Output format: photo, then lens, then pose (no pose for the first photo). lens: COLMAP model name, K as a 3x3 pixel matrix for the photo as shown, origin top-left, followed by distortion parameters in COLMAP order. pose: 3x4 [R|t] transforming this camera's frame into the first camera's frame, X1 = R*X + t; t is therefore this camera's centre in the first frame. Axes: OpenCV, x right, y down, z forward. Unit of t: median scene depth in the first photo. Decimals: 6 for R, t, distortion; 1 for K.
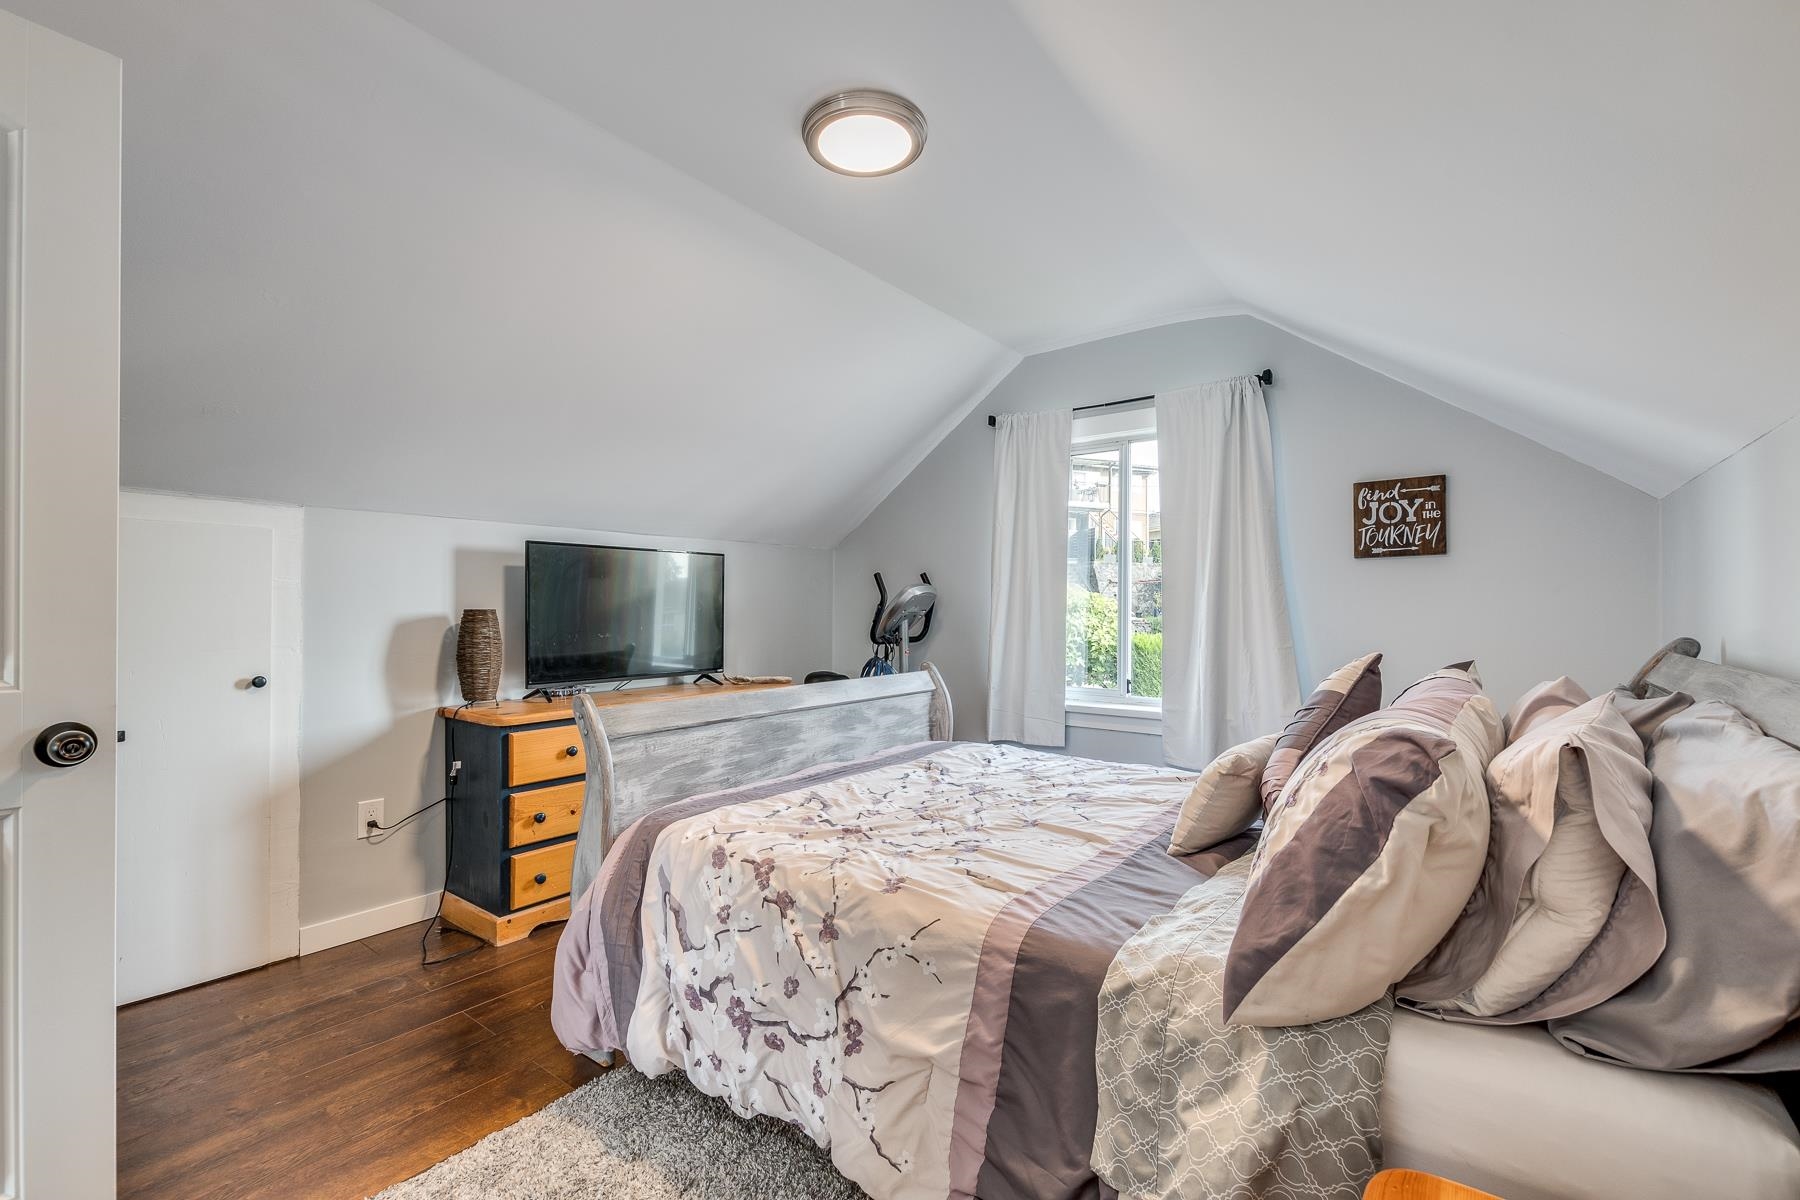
lens RADIAL K [[788.2, 0, 890.8], [0, 788.2, 601.5], [0, 0, 1]] dist [-0.001781, -0.000047]
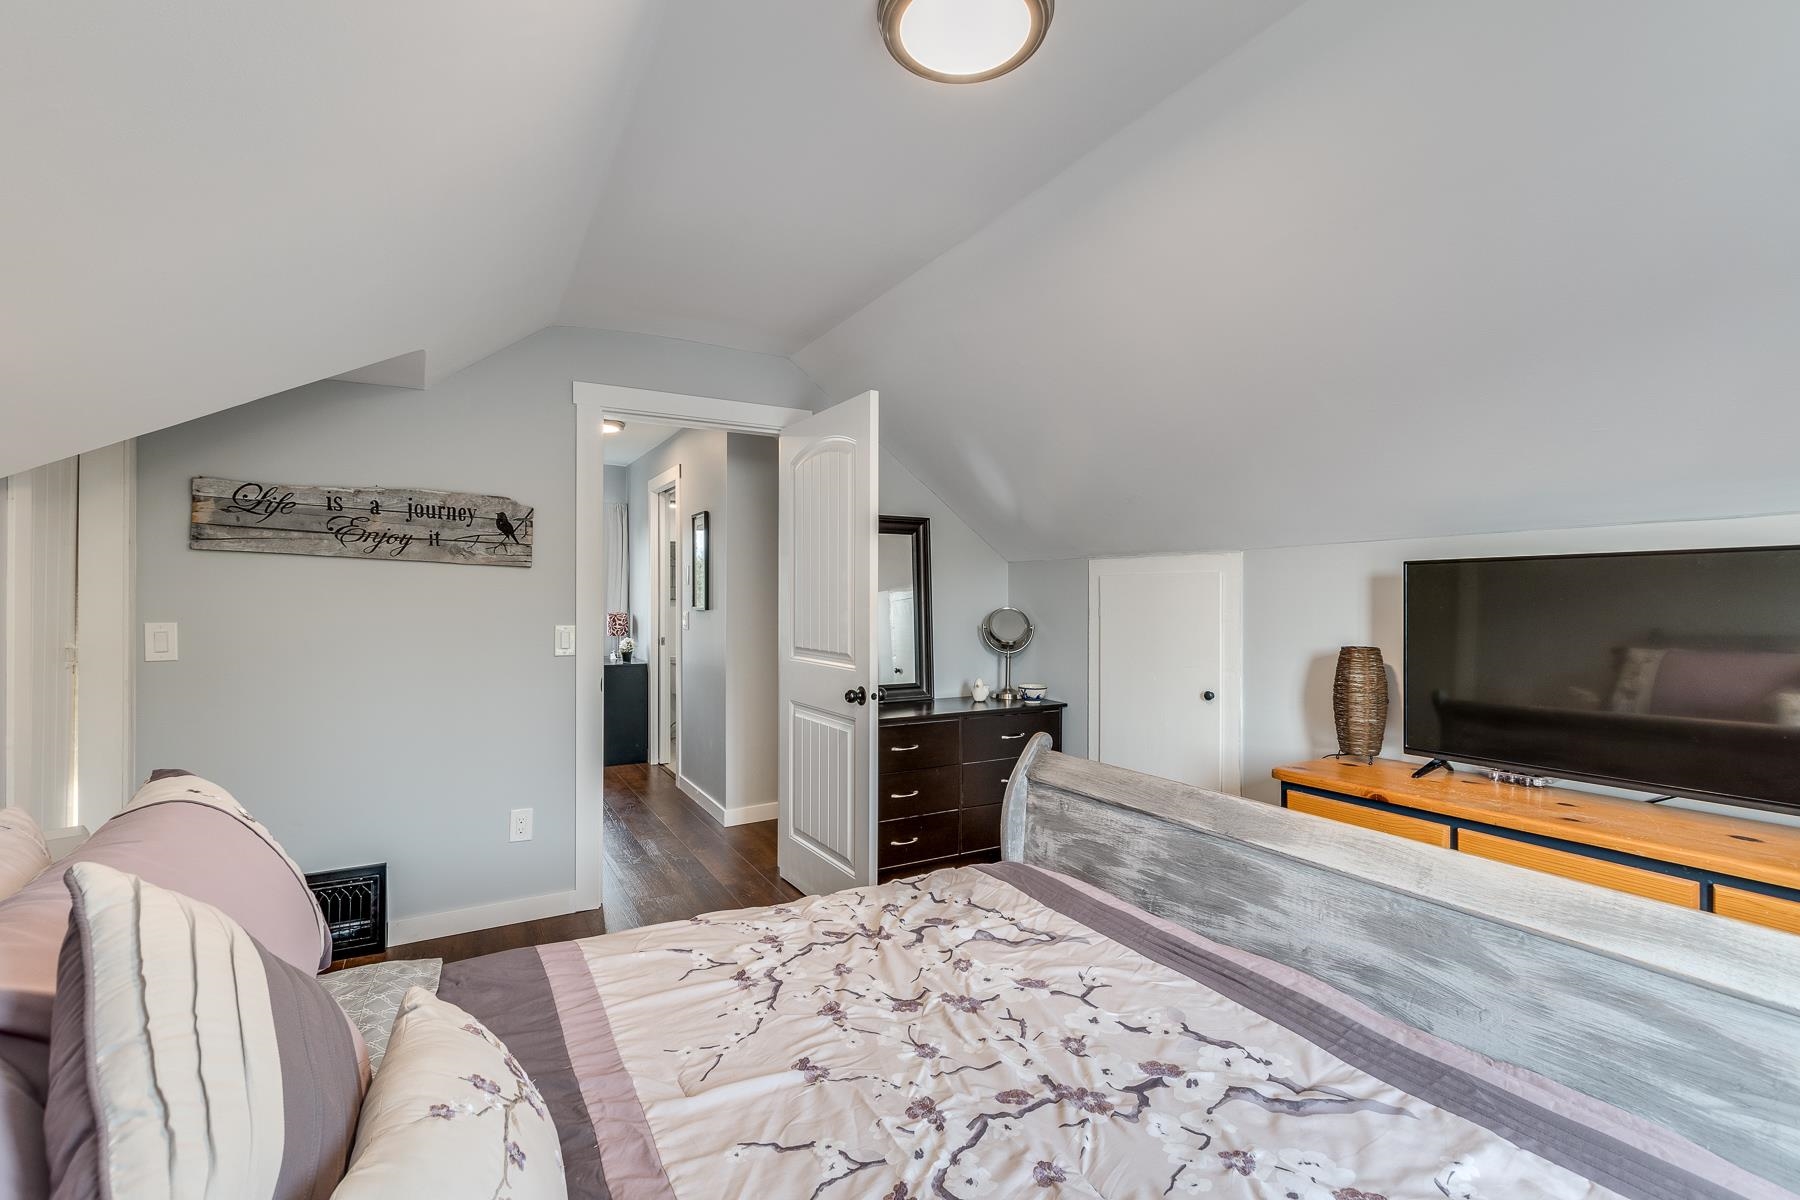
lens RADIAL K [[788.2, 0, 890.8], [0, 788.2, 601.0], [0, 0, 1]] dist [-0.001781, -0.000047]
pose [[-0.391068, -0.000810, -0.920361, 0.562872], [0.001427, 0.999998, -0.001487, -0.048713], [0.920361, -0.001895, -0.391066, 1.050535]]
